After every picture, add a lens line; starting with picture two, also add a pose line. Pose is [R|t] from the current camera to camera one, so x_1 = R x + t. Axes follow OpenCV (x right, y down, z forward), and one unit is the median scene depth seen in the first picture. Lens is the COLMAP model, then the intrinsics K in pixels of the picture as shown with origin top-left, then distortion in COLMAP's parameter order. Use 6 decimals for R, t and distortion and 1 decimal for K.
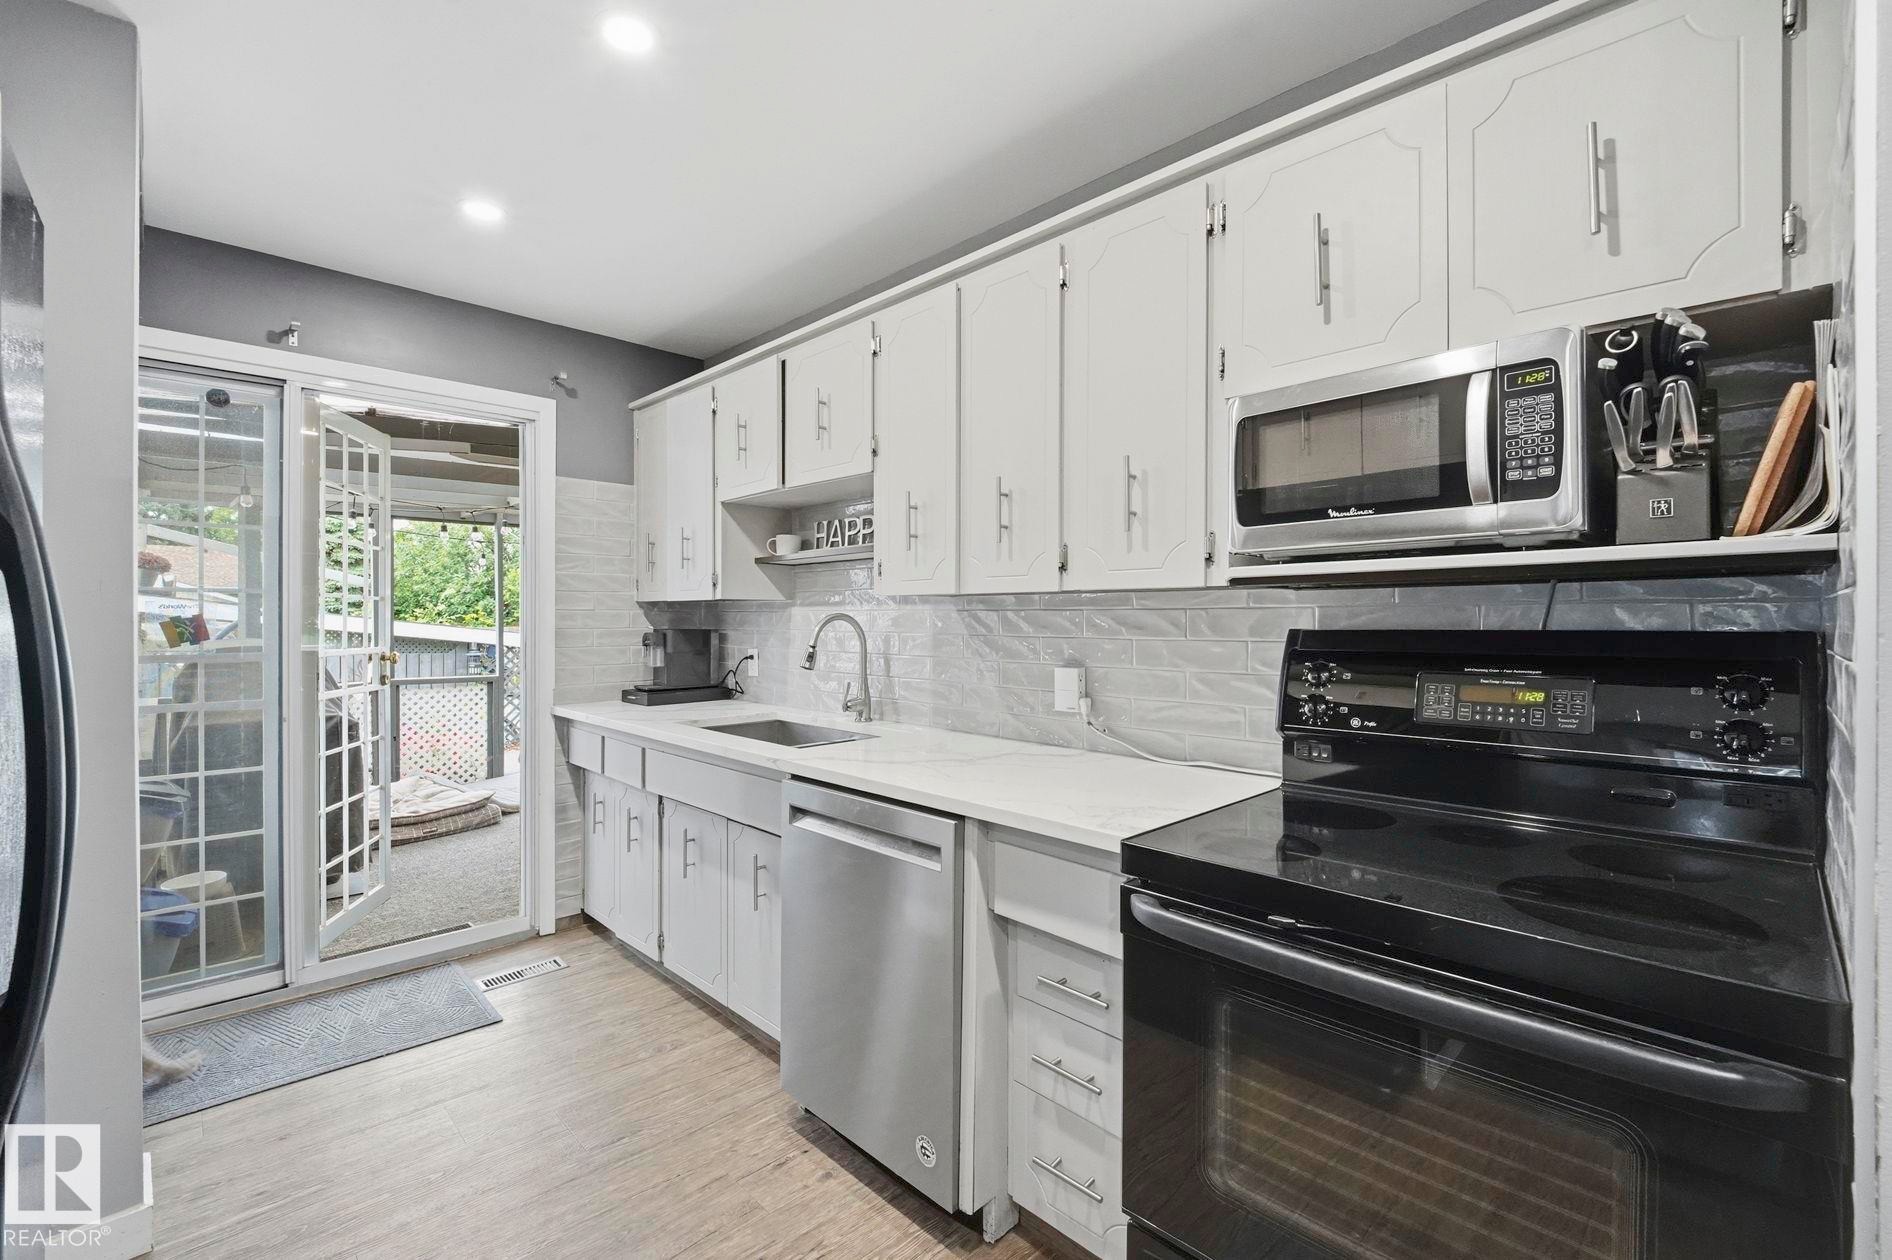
lens RADIAL K [[829.1, 0, 939.7], [0, 829.1, 615.6], [0, 0, 1]] dist [-0.004806, -0.000306]
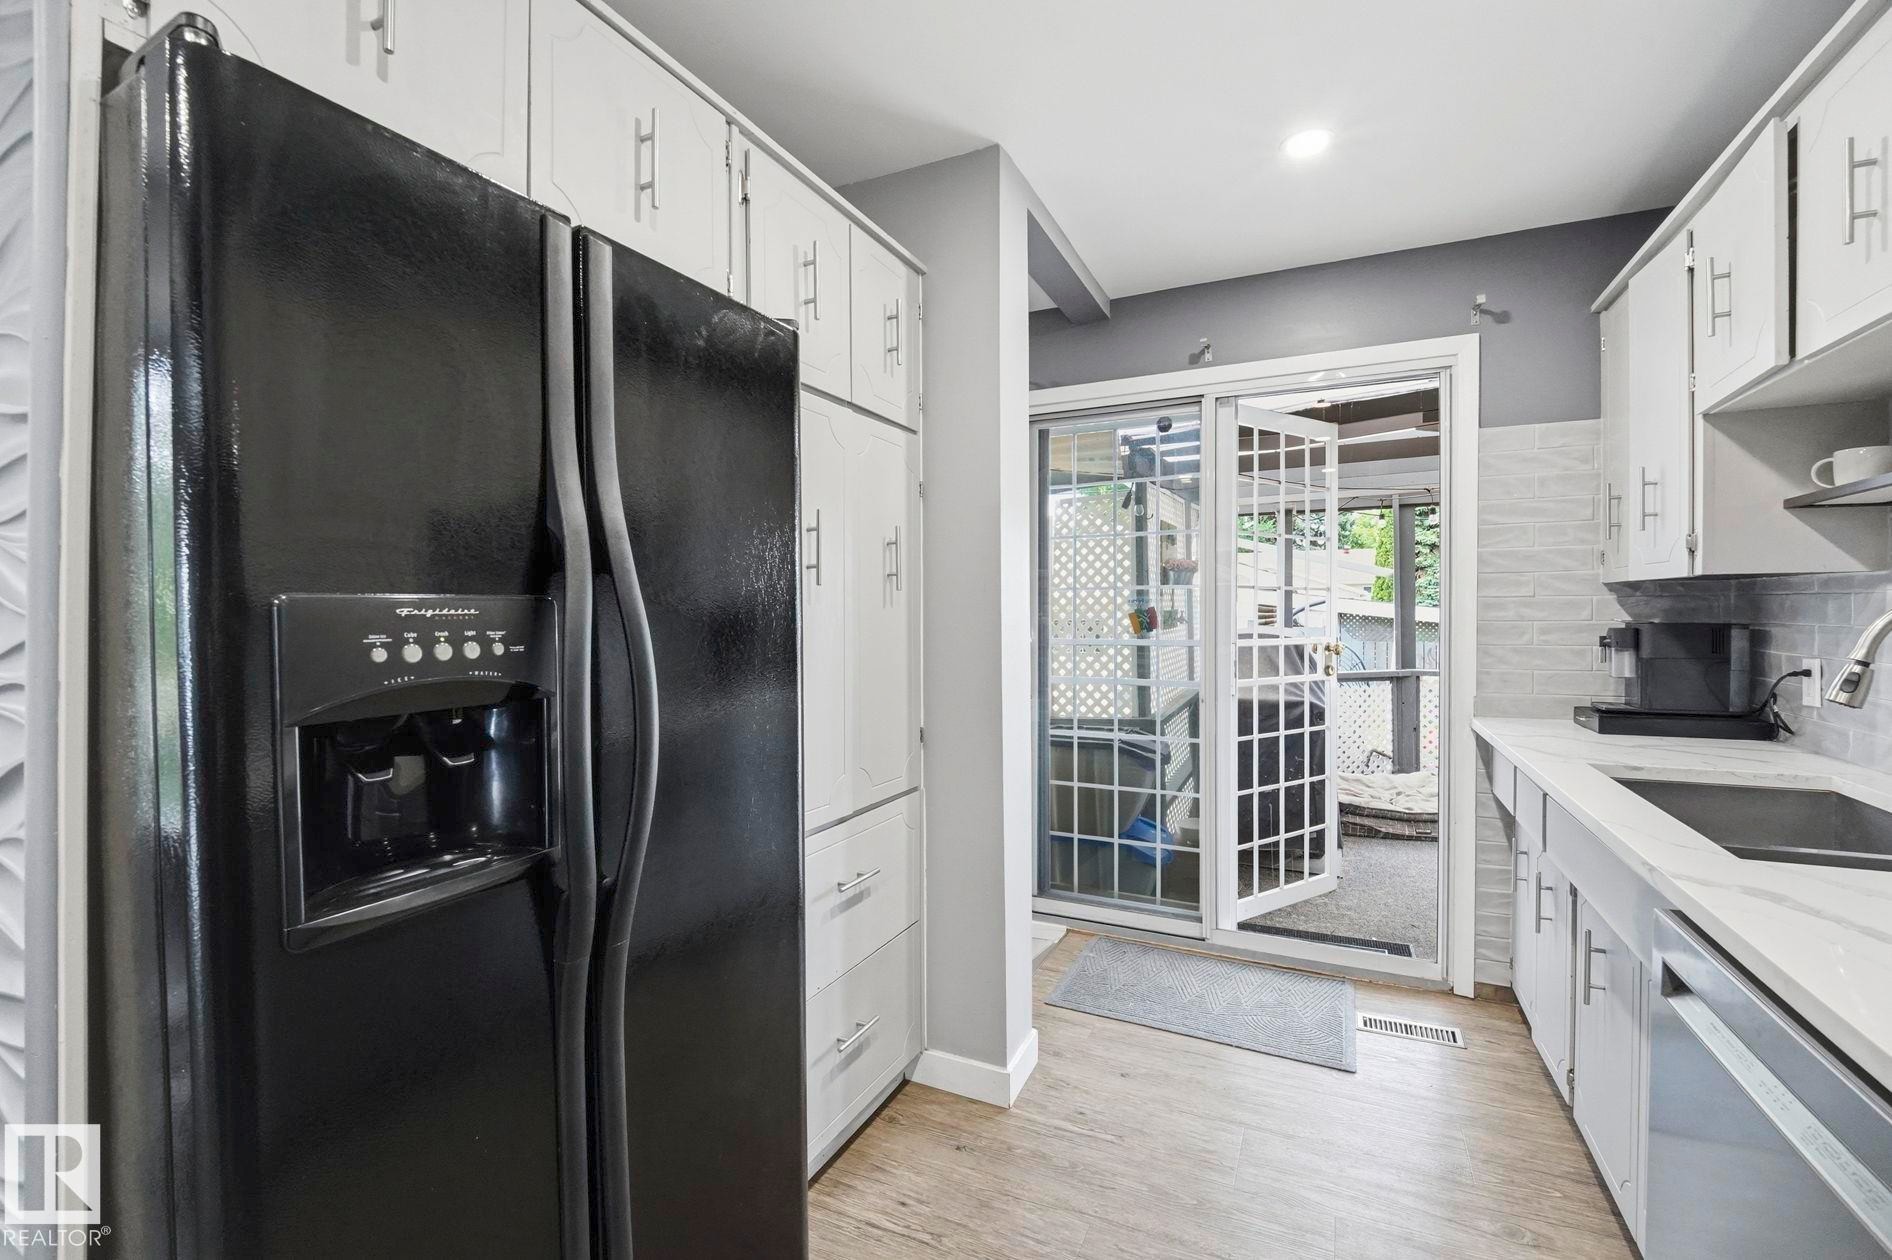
lens RADIAL K [[804.1, 0, 937.9], [0, 804.1, 622.0], [0, 0, 1]] dist [-0.001370, -0.001176]
pose [[0.348024, 0.009276, -0.937440, 0.082500], [0.010859, 0.999844, 0.013925, 0.000511], [0.937423, -0.015026, 0.347869, 0.243509]]
